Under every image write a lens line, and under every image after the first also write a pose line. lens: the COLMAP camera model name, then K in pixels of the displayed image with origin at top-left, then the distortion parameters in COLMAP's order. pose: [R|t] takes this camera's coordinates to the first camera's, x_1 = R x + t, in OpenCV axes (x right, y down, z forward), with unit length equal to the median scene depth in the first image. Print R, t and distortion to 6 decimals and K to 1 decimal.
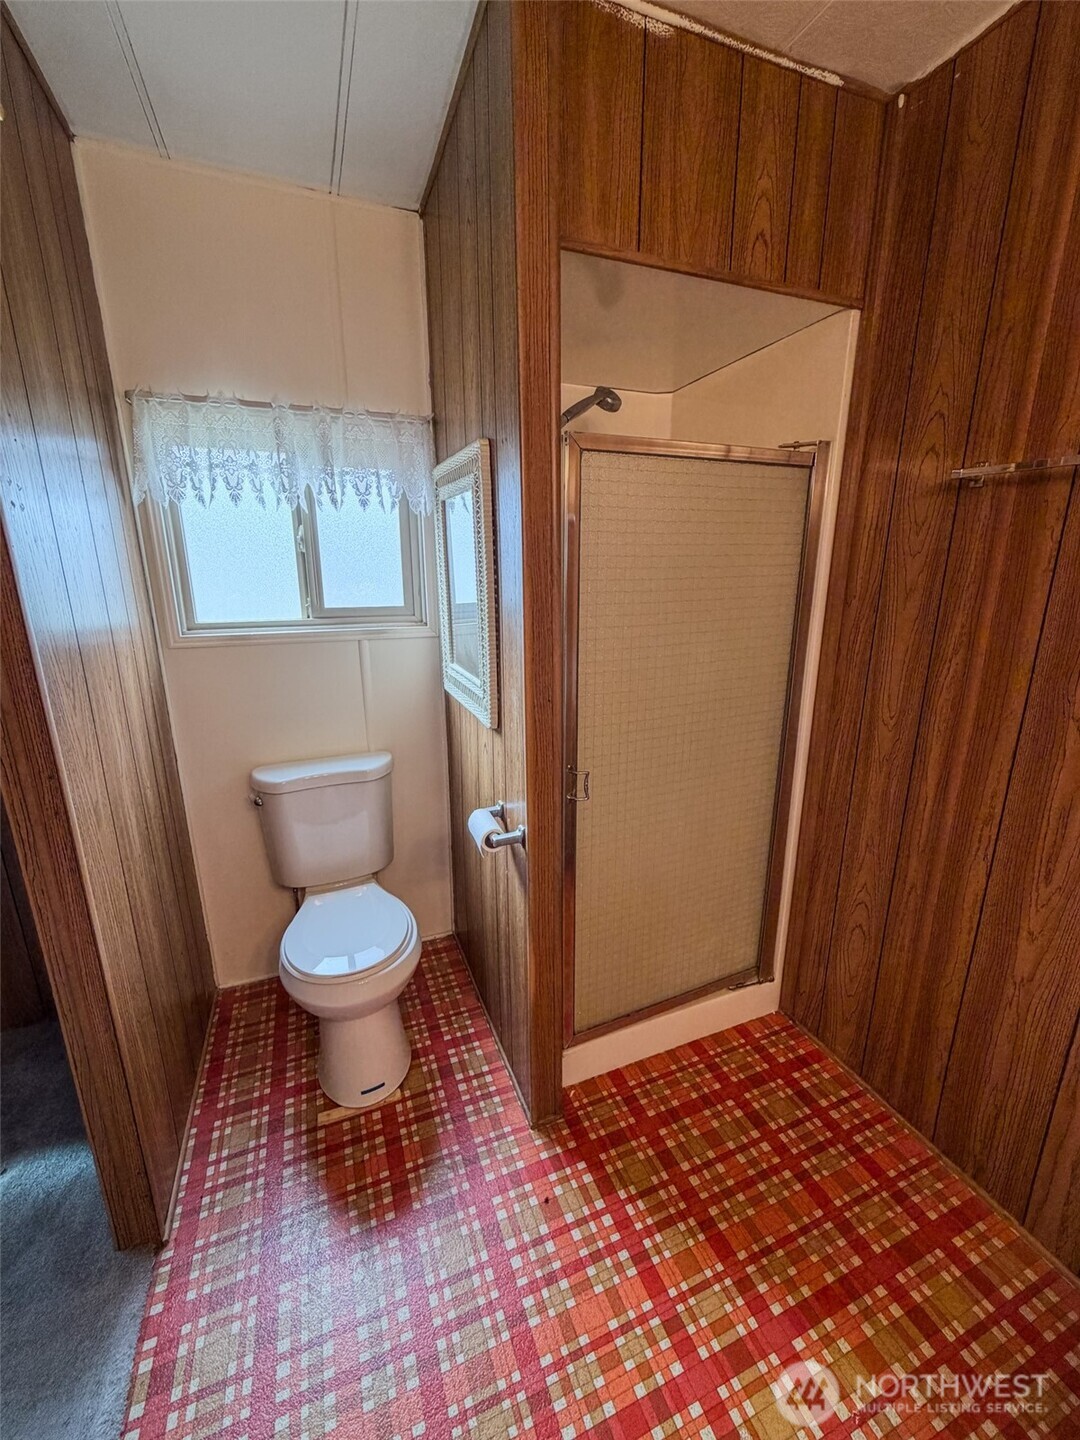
lens RADIAL K [[573.5, 0, 540.7], [0, 573.5, 717.4], [0, 0, 1]] dist [0.003509, -0.001174]
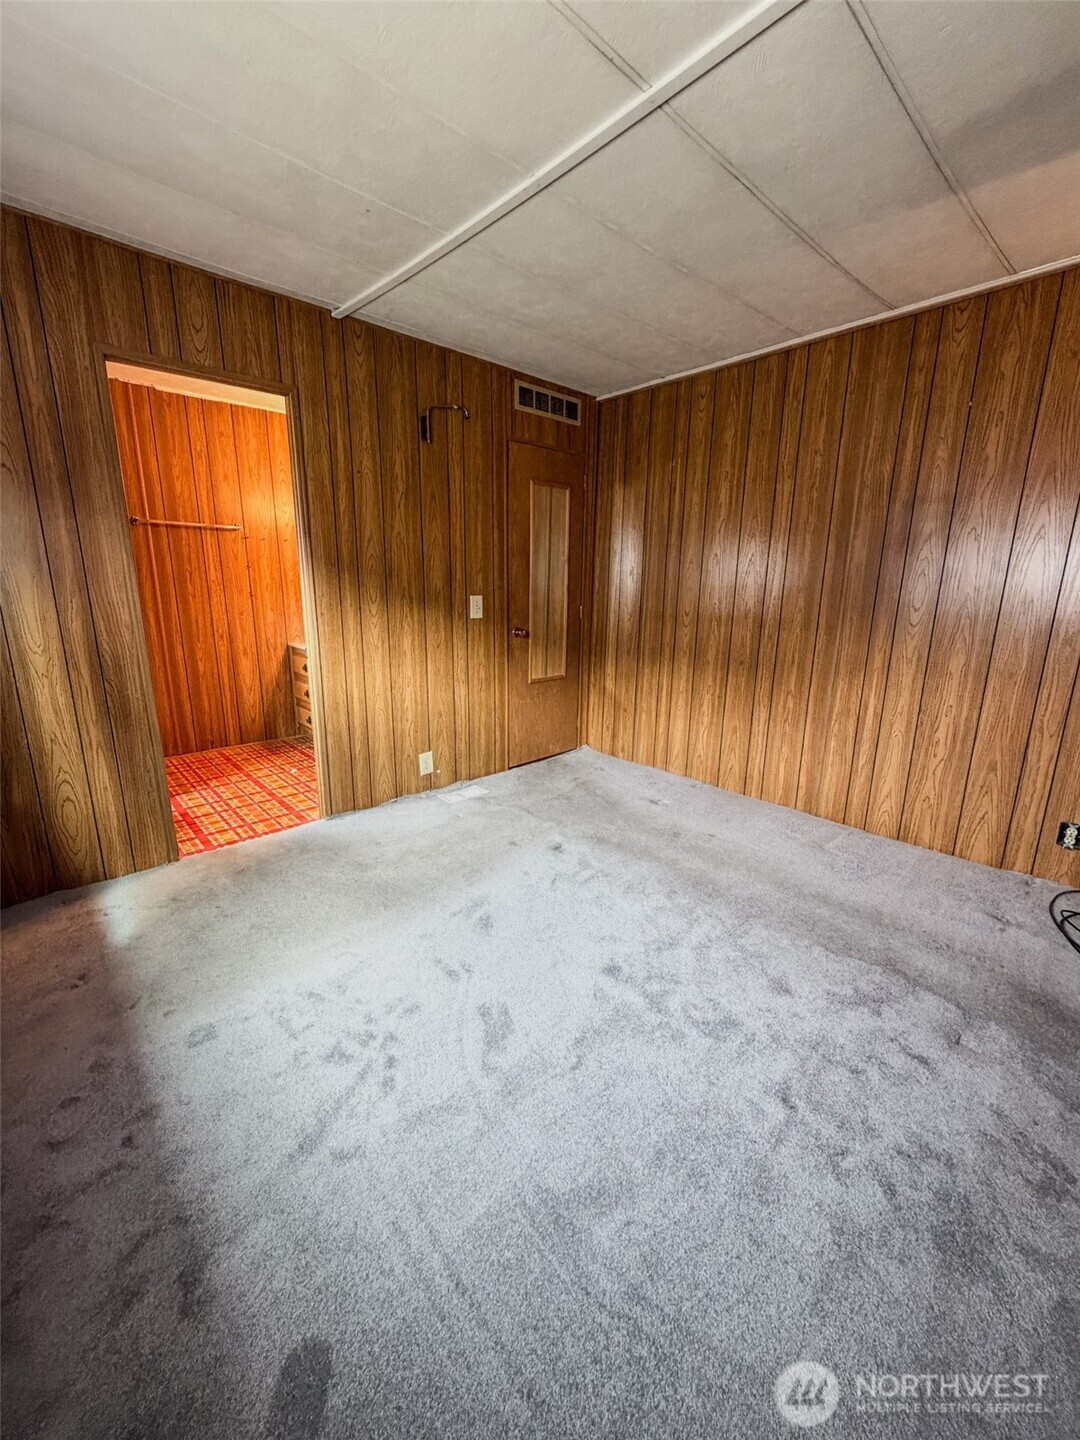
lens RADIAL K [[573.5, 0, 535.6], [0, 573.5, 721.4], [0, 0, 1]] dist [0.003509, -0.001174]
pose [[-0.349665, -0.223897, 0.909728, -2.896893], [0.227128, 0.921798, 0.314167, 0.089397], [-0.908927, 0.316478, -0.271467, 0.213978]]
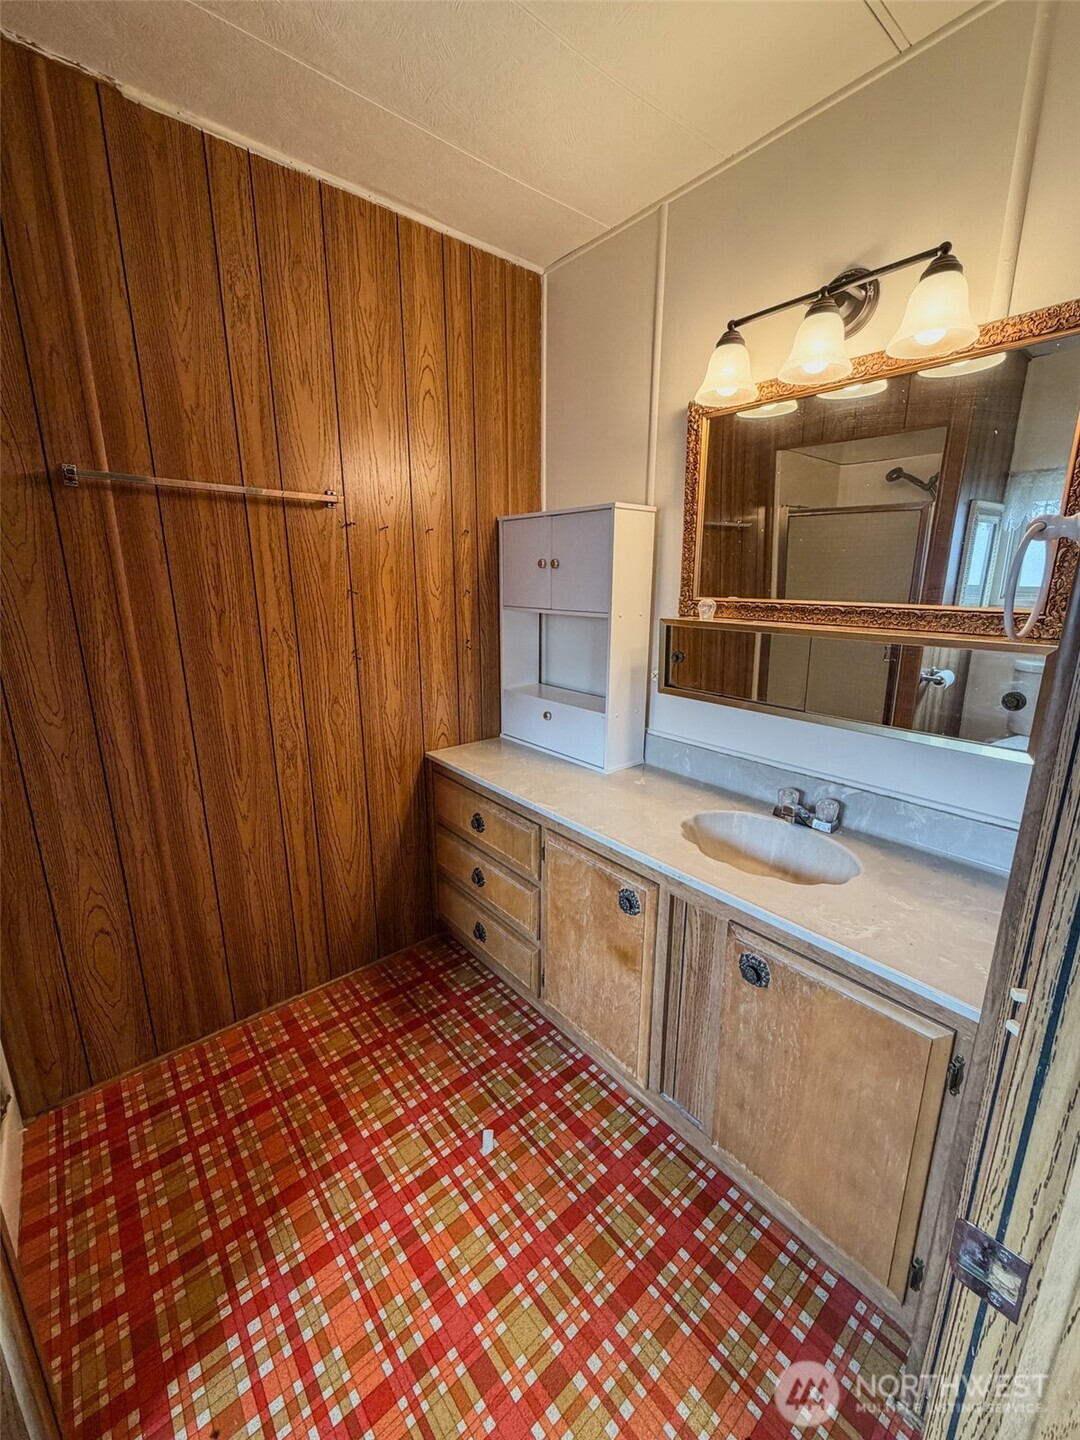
lens RADIAL K [[573.5, 0, 535.1], [0, 573.5, 723.0], [0, 0, 1]] dist [0.003509, -0.001174]
pose [[-0.310718, -0.230192, 0.922207, -0.607401], [0.238375, 0.920353, 0.310045, -0.106504], [-0.920126, 0.316167, -0.231098, 0.554787]]
